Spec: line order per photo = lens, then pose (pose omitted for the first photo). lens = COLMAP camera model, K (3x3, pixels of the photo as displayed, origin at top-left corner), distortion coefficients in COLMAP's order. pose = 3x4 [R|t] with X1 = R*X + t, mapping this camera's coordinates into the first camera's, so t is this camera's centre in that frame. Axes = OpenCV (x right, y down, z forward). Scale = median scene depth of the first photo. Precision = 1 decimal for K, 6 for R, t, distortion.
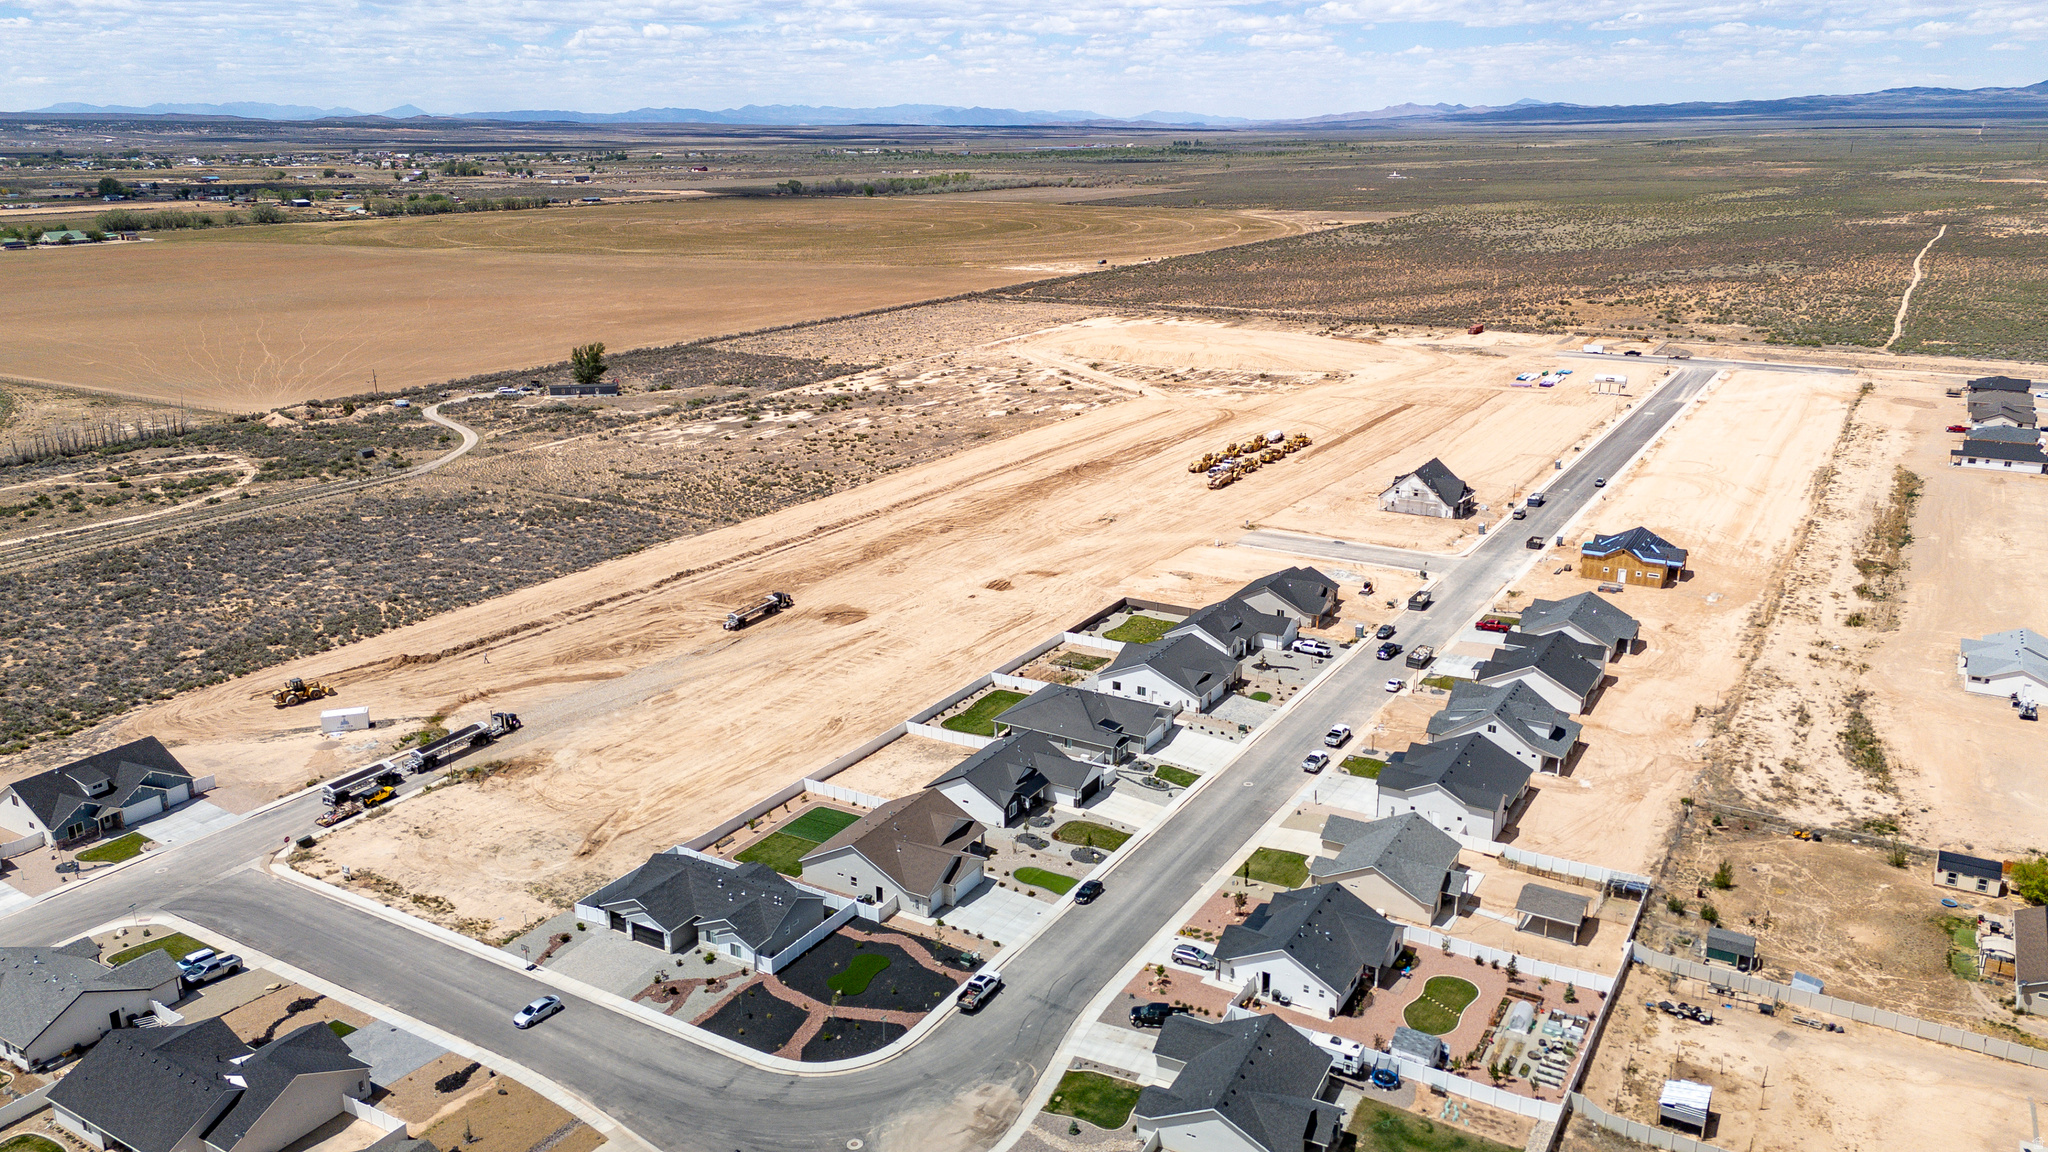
lens RADIAL K [[1536.5, 0, 1028.5], [0, 1536.5, 574.1], [0, 0, 1]] dist [0.064644, -0.092530]
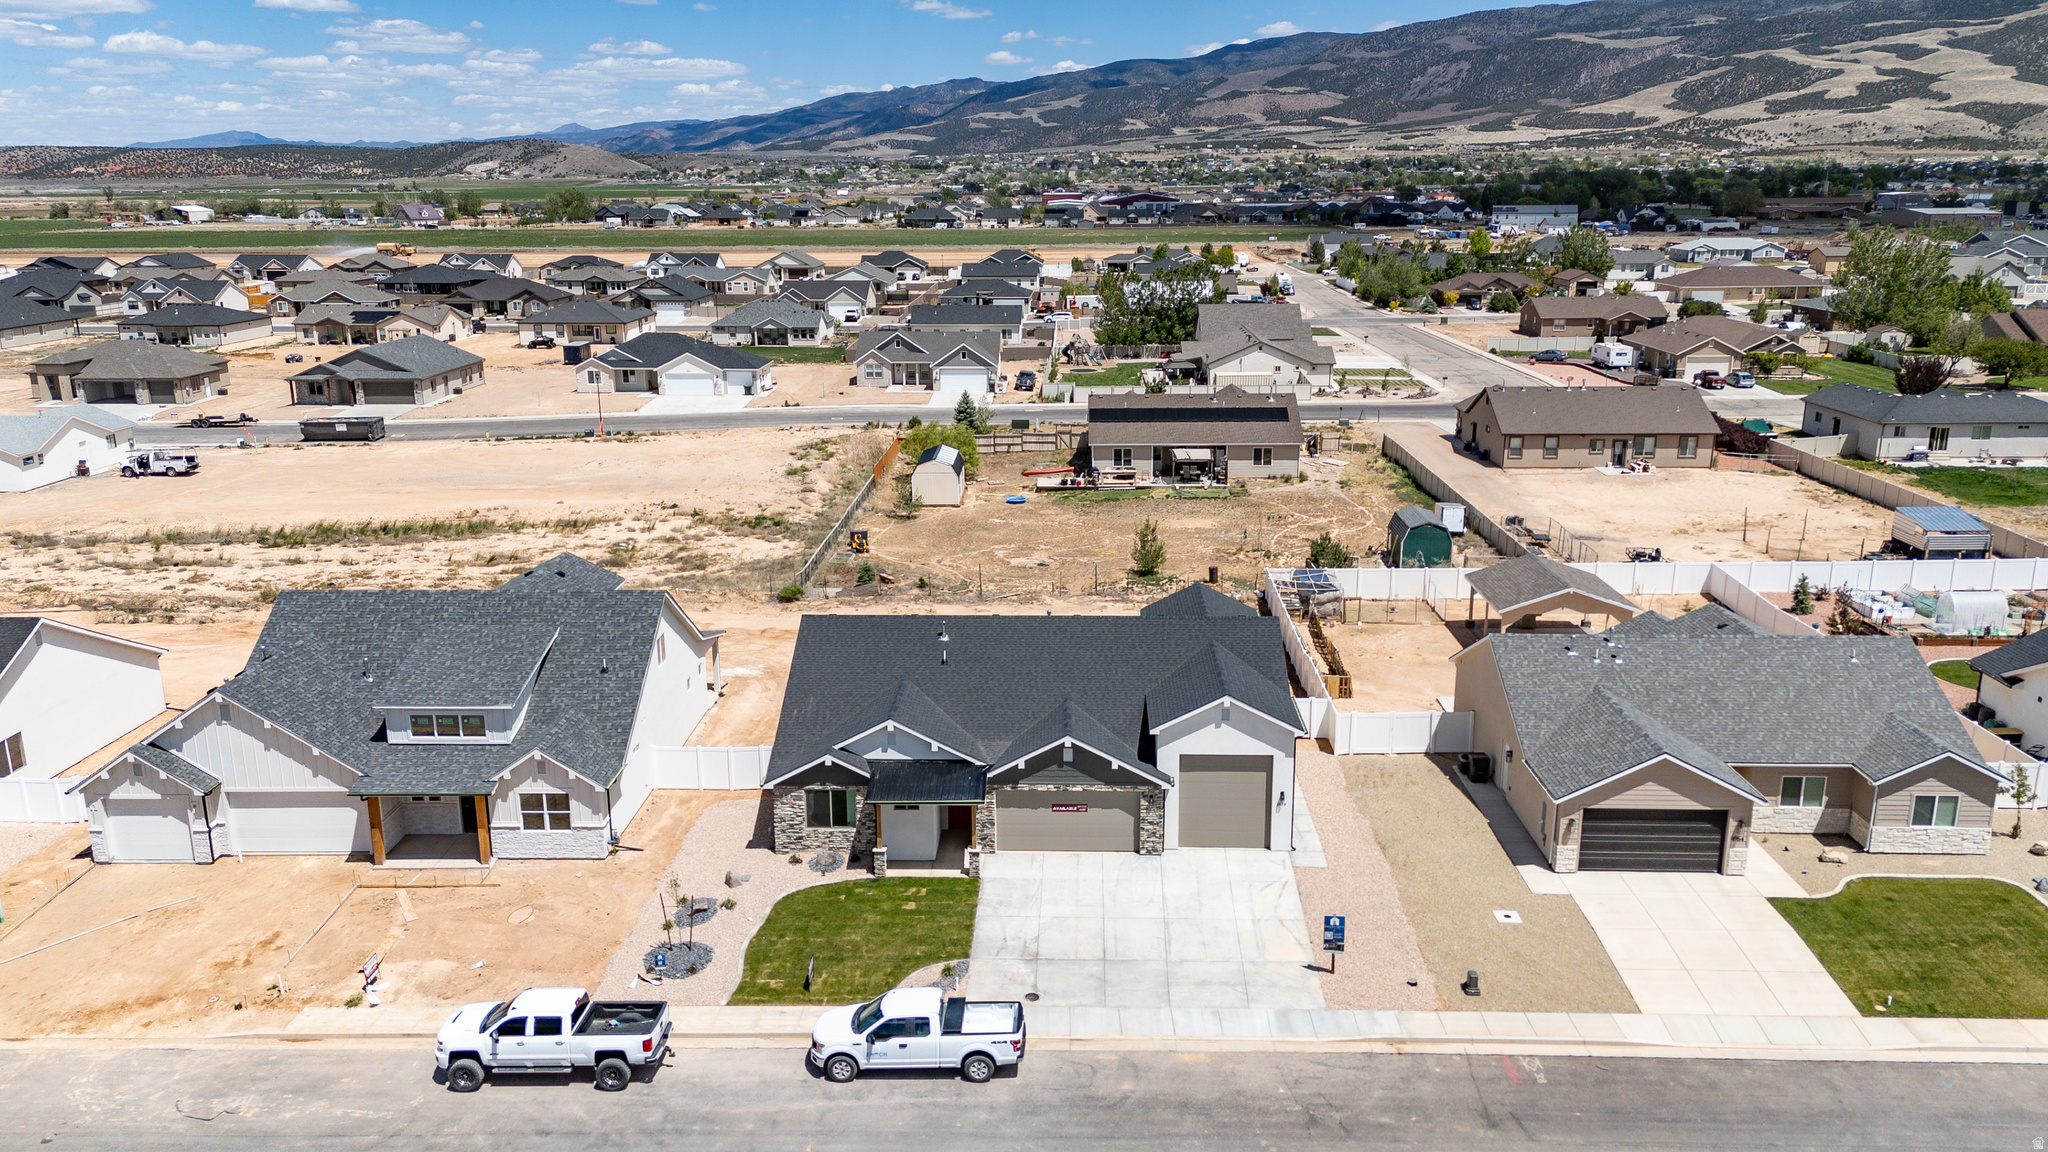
lens RADIAL K [[1504.3, 0, 1030.9], [0, 1504.3, 586.0], [0, 0, 1]] dist [0.081849, -0.082922]
pose [[-0.500489, -0.214440, 0.838765, 0.022856], [0.265266, 0.884255, 0.384354, -0.000325], [-0.824103, 0.414860, -0.385676, 0.719010]]
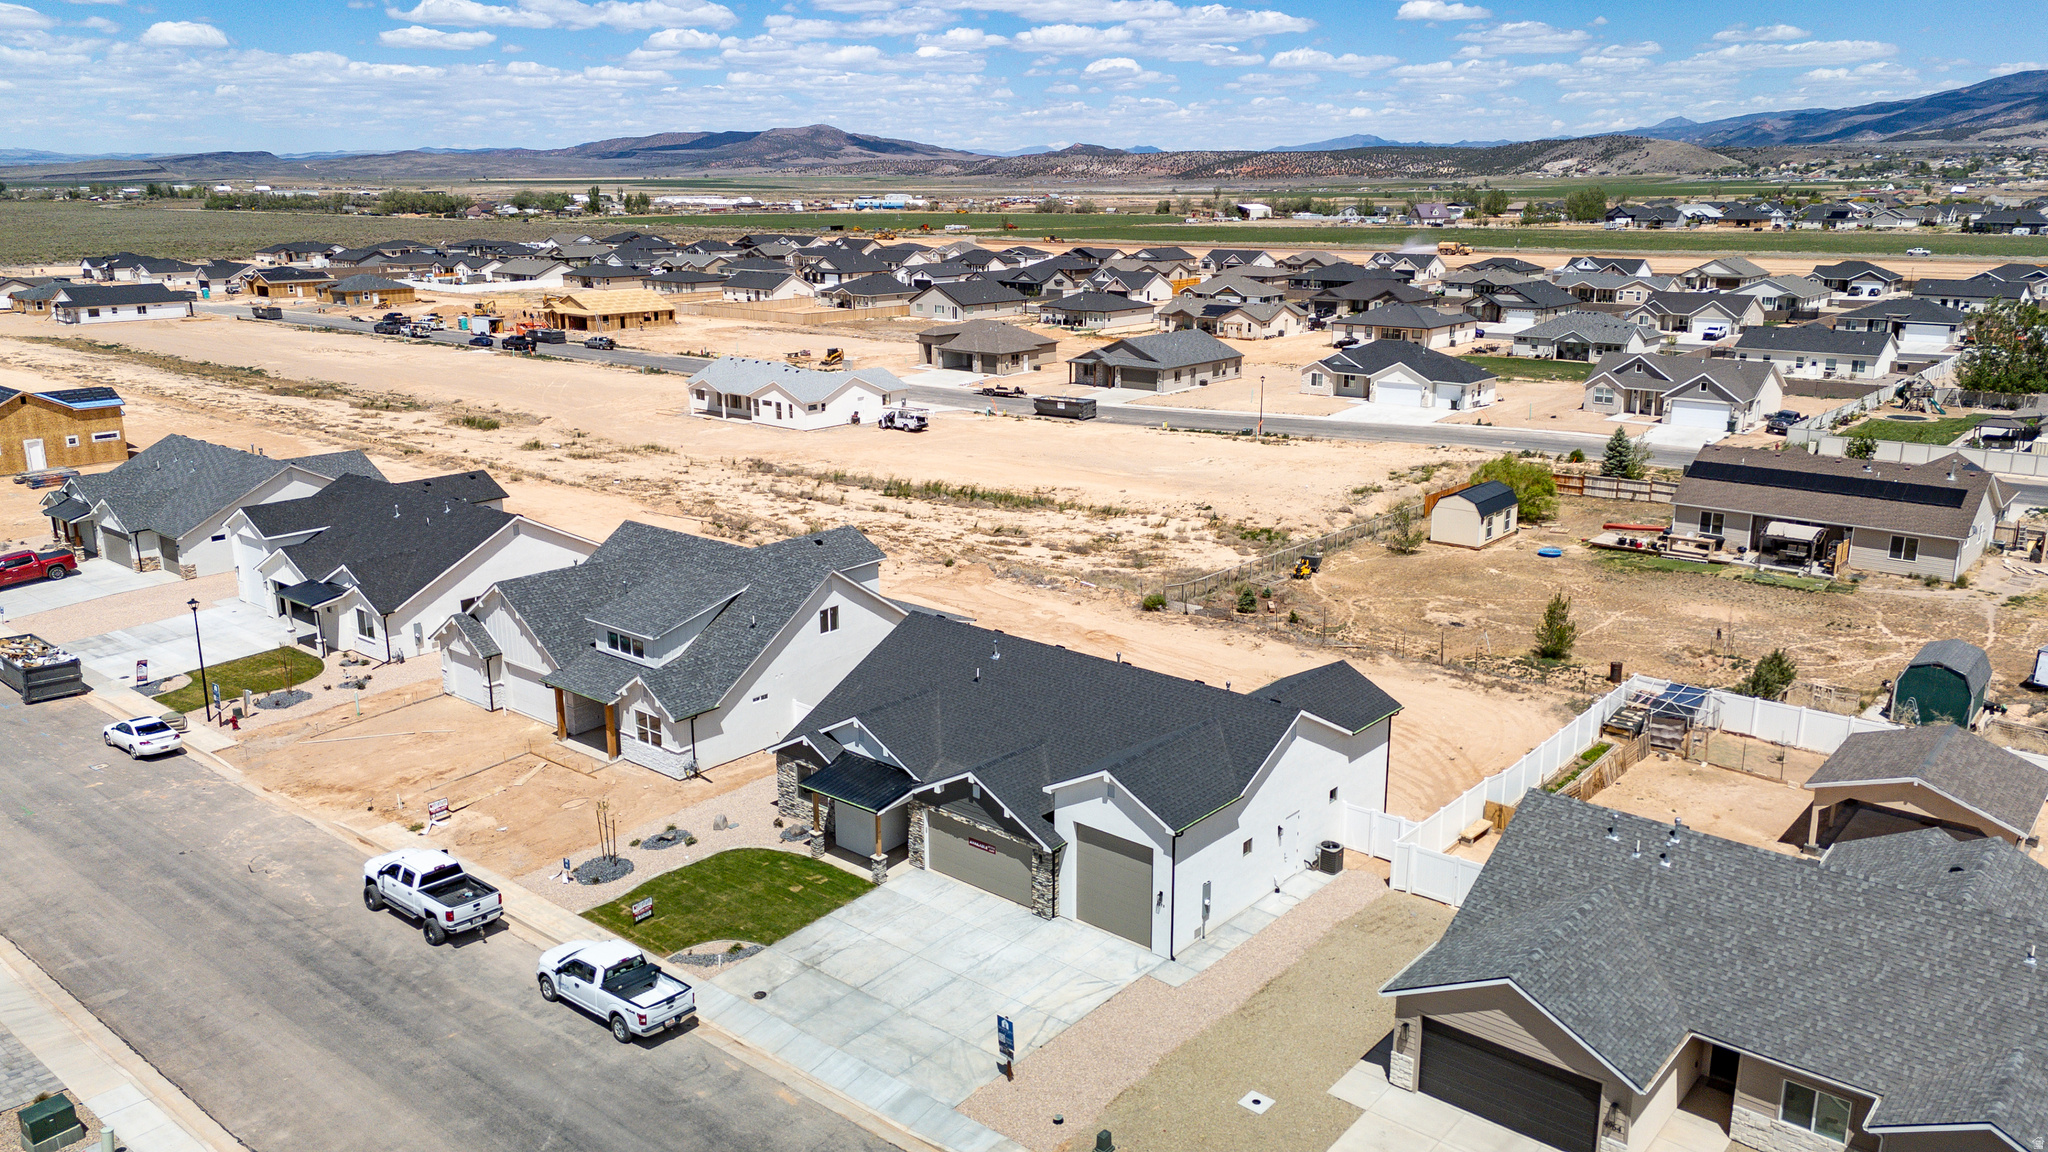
lens RADIAL K [[1504.3, 0, 1030.9], [0, 1504.3, 586.0], [0, 0, 1]] dist [0.081849, -0.082922]
pose [[0.150274, -0.249133, 0.956739, 0.005021], [0.291526, 0.935866, 0.197908, 0.030072], [-0.944685, 0.249174, 0.213265, 0.610536]]
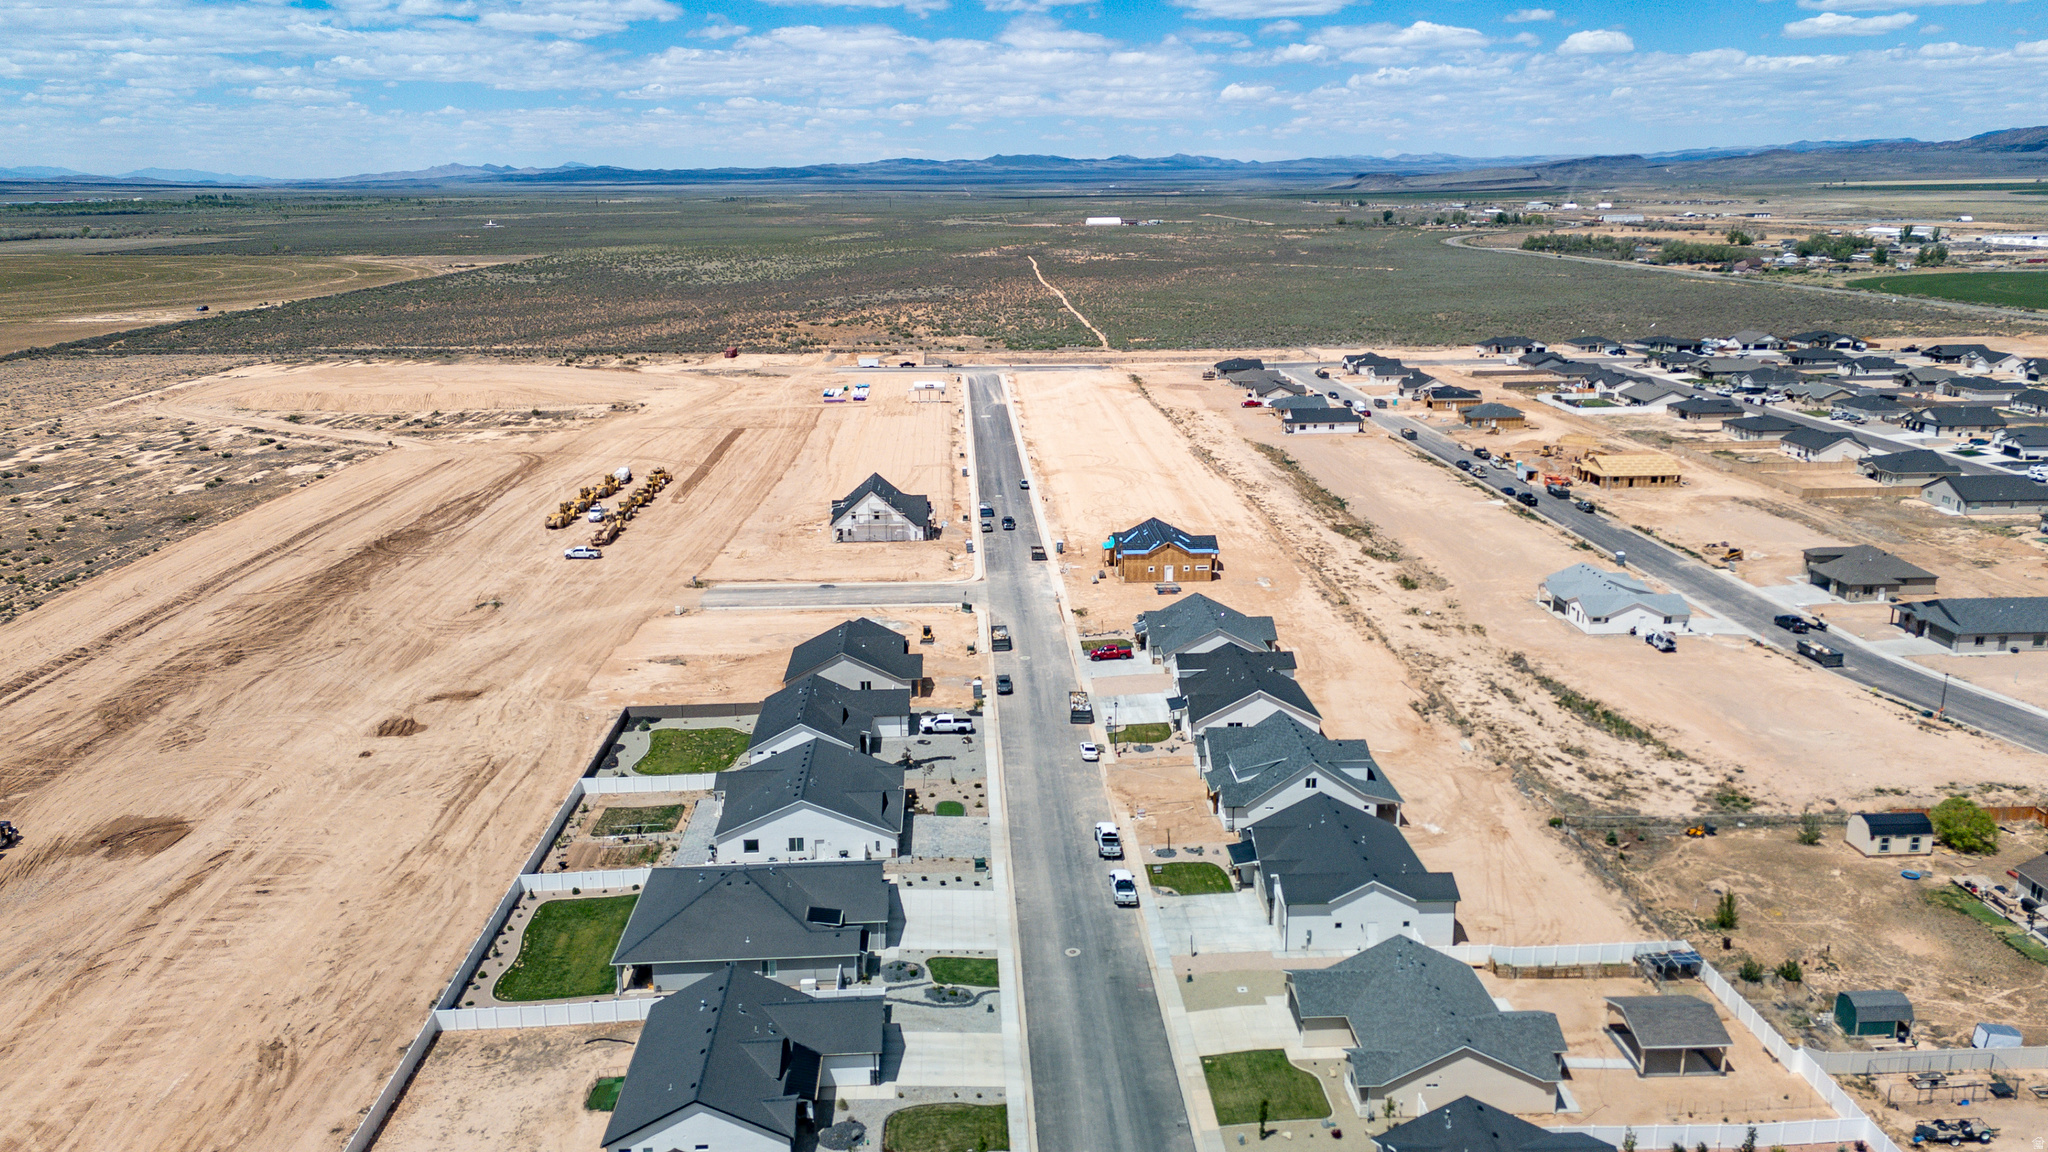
lens RADIAL K [[1504.3, 0, 1030.9], [0, 1504.3, 586.0], [0, 0, 1]] dist [0.081849, -0.082922]
pose [[0.826732, -0.143570, 0.543969, -0.124643], [0.161035, 0.986824, 0.015709, -0.016302], [-0.539057, 0.074611, 0.838958, 0.318656]]
